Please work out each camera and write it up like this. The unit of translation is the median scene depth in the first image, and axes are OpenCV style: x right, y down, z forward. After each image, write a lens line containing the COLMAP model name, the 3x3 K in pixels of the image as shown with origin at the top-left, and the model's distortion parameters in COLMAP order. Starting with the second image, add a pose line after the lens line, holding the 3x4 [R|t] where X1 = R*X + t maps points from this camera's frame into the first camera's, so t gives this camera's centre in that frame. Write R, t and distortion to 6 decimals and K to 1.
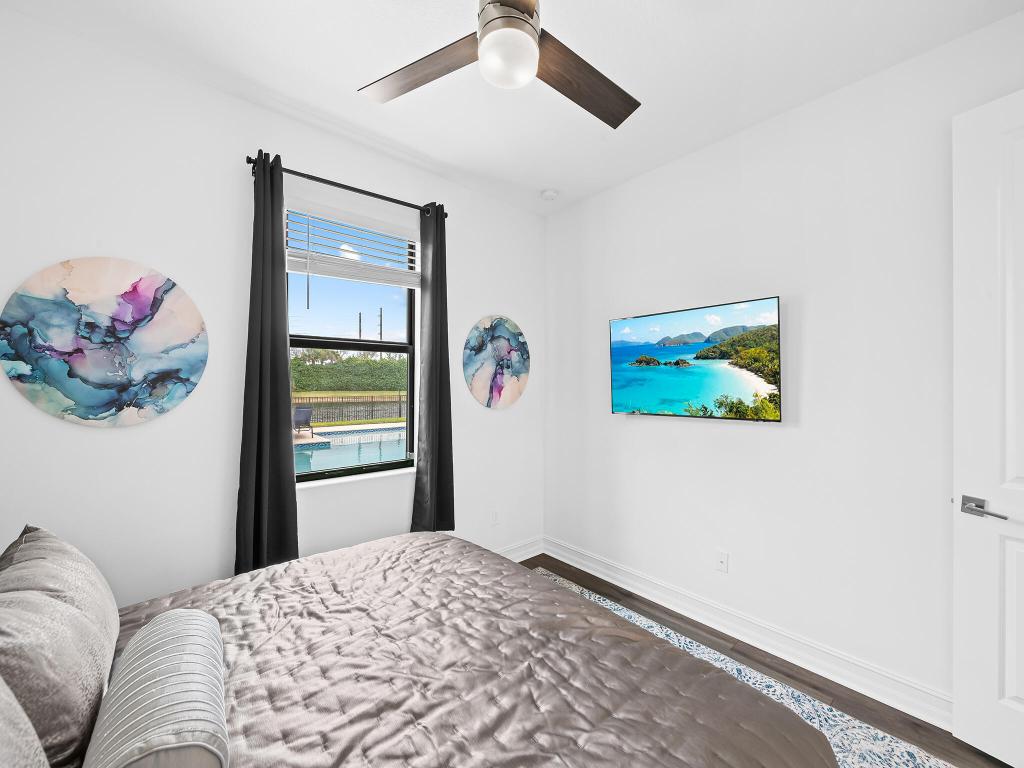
lens RADIAL K [[408.7, 0, 510.2], [0, 408.7, 381.5], [0, 0, 1]] dist [0.001182, 0.000154]
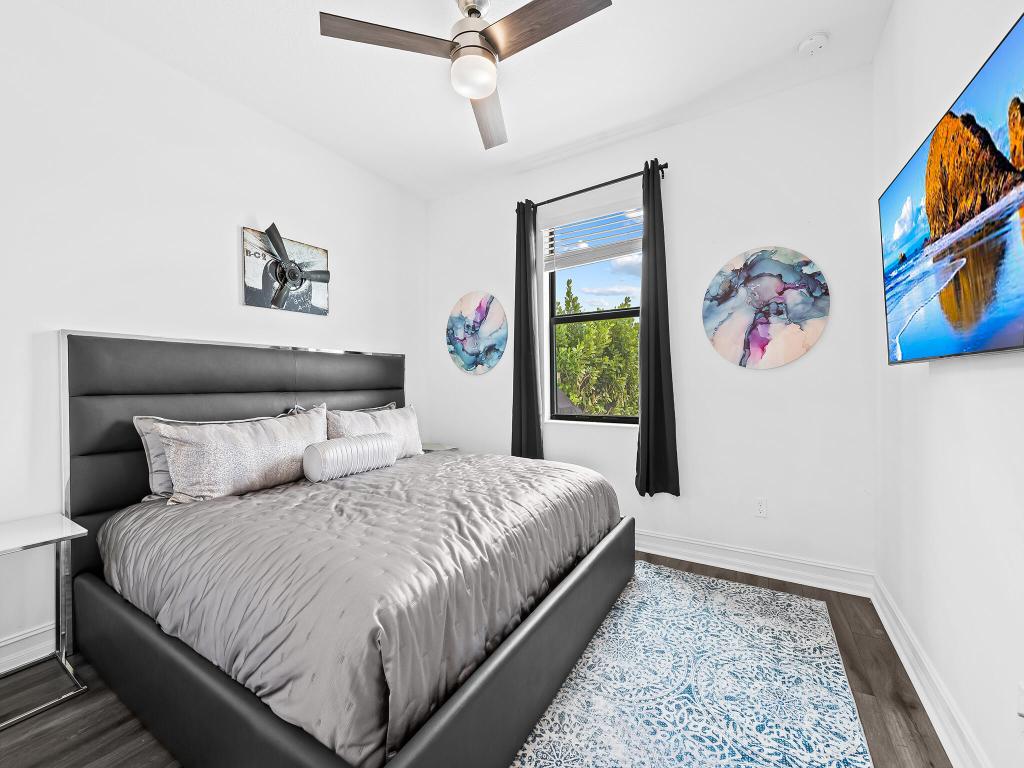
lens RADIAL K [[408.7, 0, 509.8], [0, 408.7, 383.3], [0, 0, 1]] dist [0.001182, 0.000154]
pose [[0.296850, -0.003332, -0.954918, 0.659130], [0.014692, 0.999891, 0.001079, 0.099905], [0.954811, -0.014350, 0.296867, 0.363768]]
